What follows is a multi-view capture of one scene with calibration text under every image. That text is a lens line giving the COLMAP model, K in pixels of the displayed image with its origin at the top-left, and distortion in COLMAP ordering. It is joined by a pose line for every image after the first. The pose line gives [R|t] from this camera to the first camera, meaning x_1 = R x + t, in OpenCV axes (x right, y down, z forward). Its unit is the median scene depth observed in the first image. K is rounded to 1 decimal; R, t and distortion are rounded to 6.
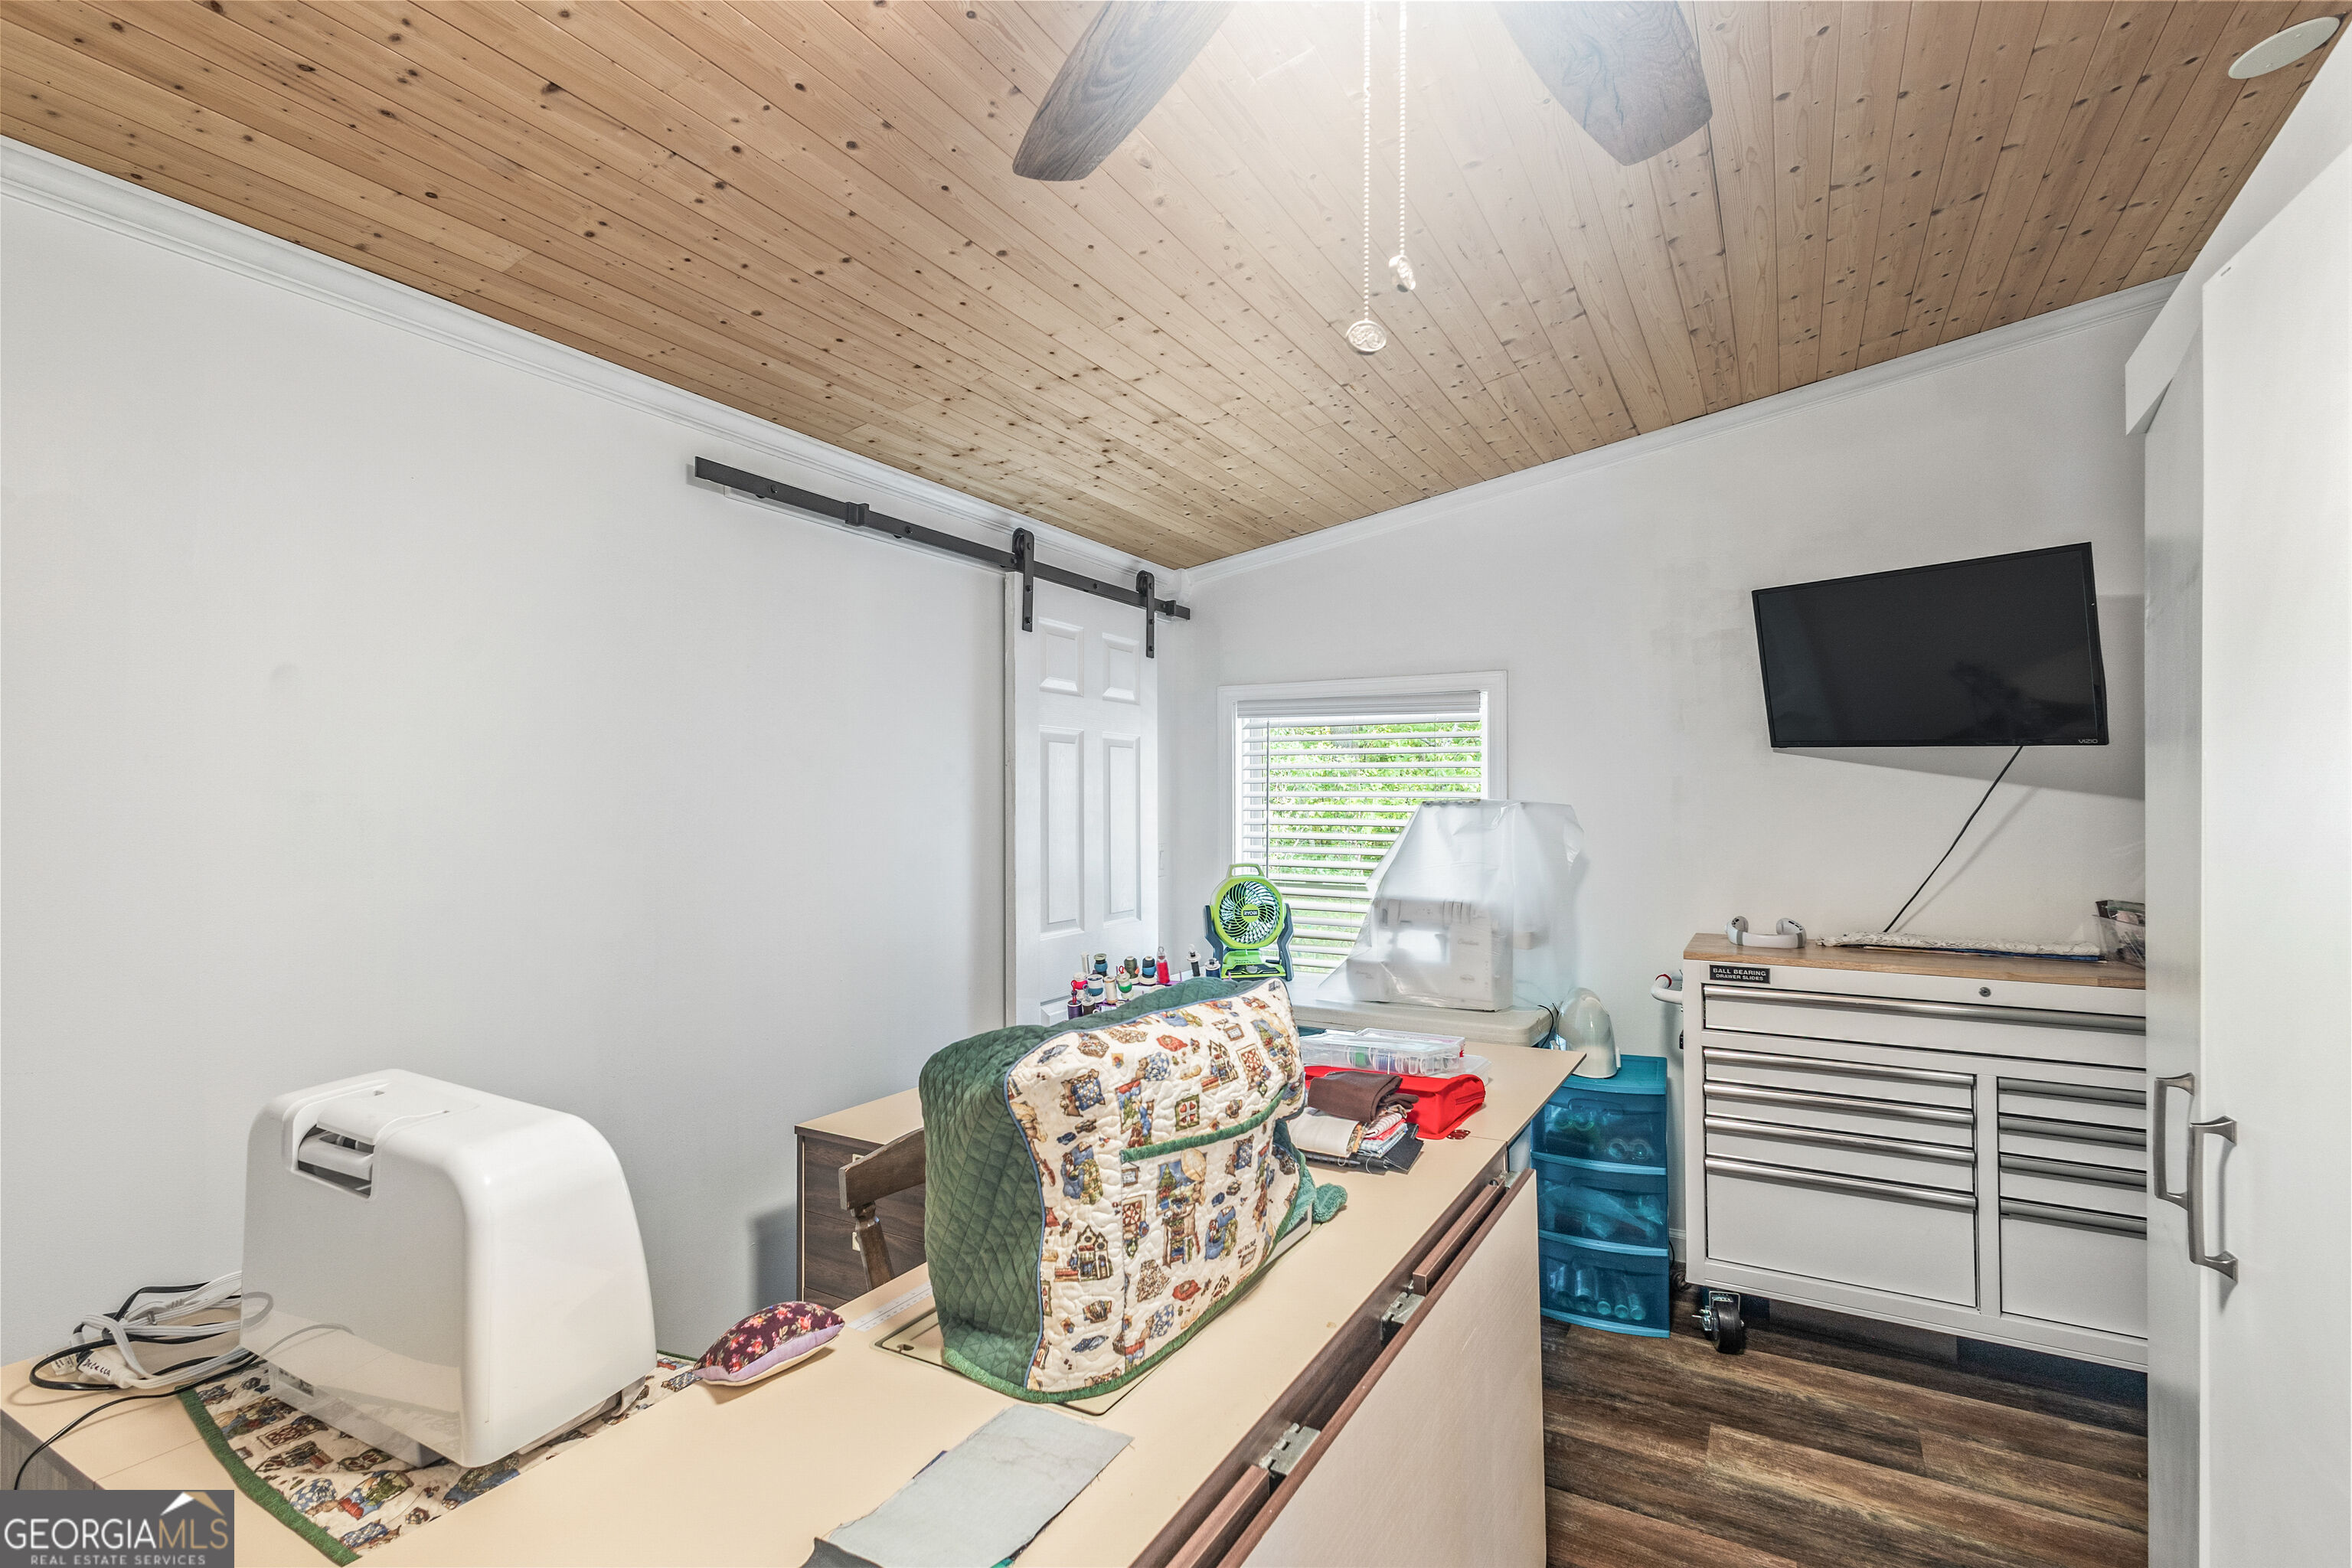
lens RADIAL K [[1087.4, 0, 1190.5], [0, 1087.4, 786.2], [0, 0, 1]] dist [0.009503, -0.000340]
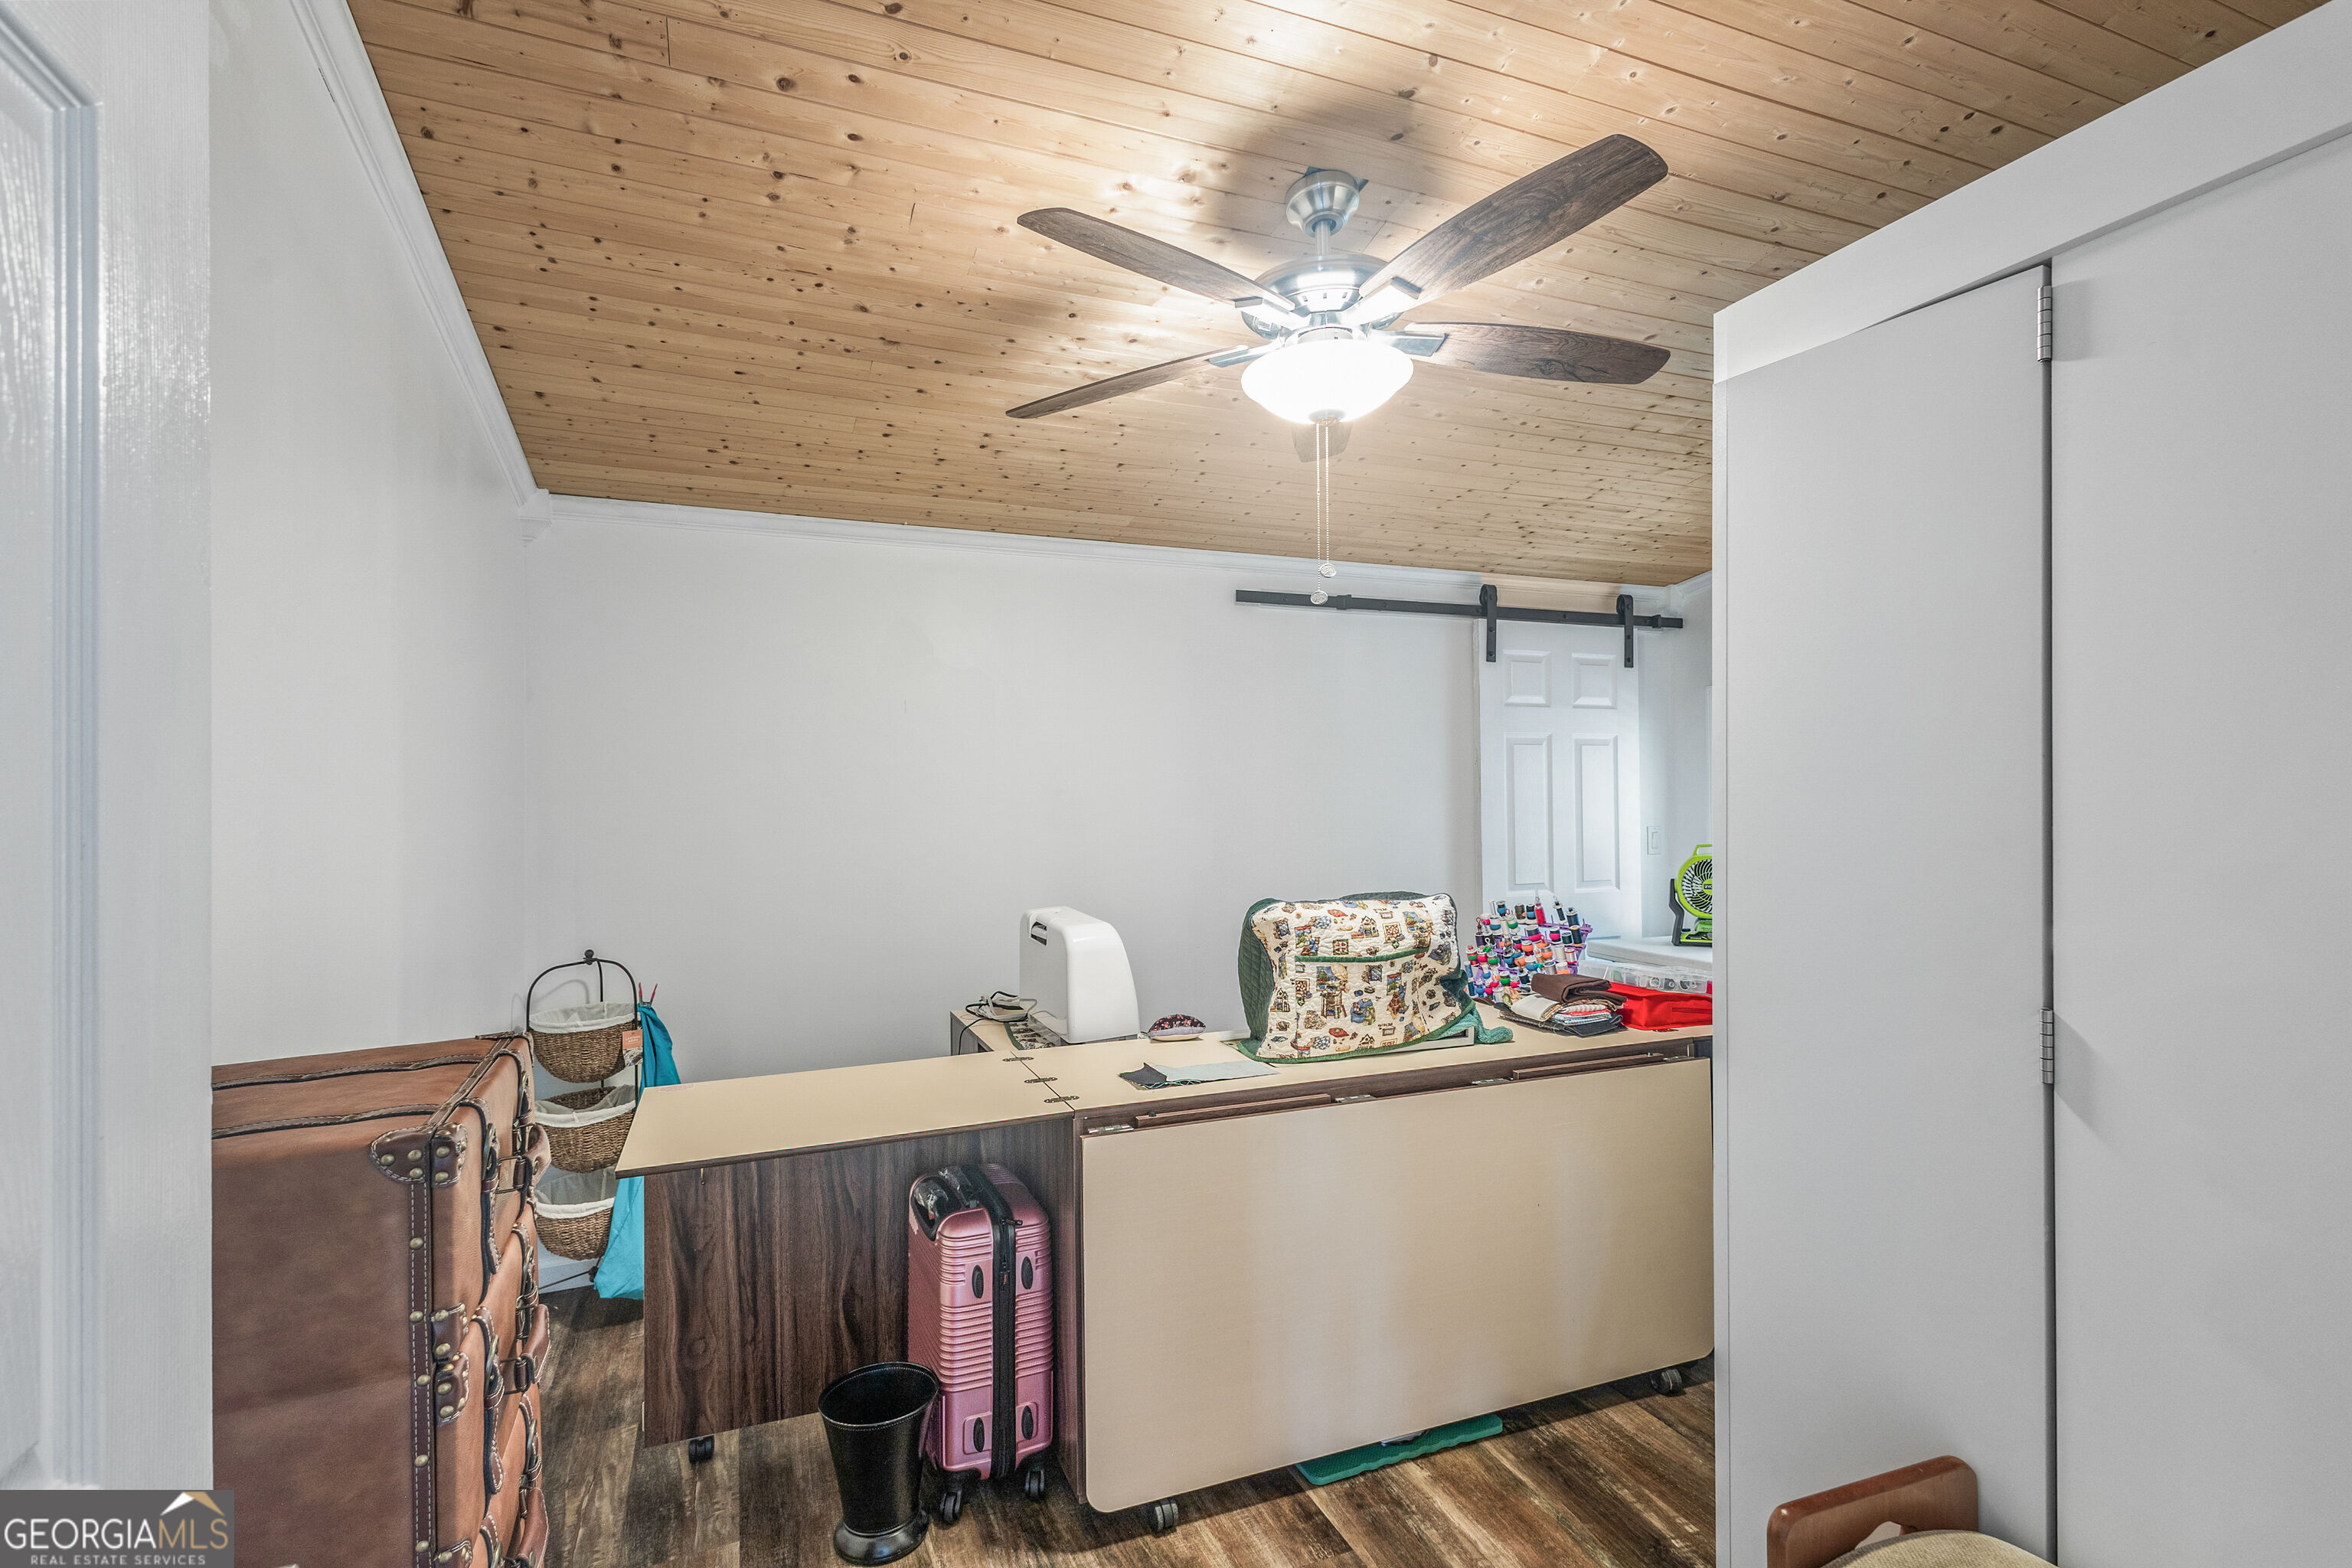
lens RADIAL K [[1087.4, 0, 1168.0], [0, 1087.4, 785.6], [0, 0, 1]] dist [0.009503, -0.000340]
pose [[0.783581, -0.007955, -0.621238, 0.994530], [0.015211, 0.999864, 0.006383, -0.017744], [0.621103, -0.014451, 0.783596, -0.772731]]
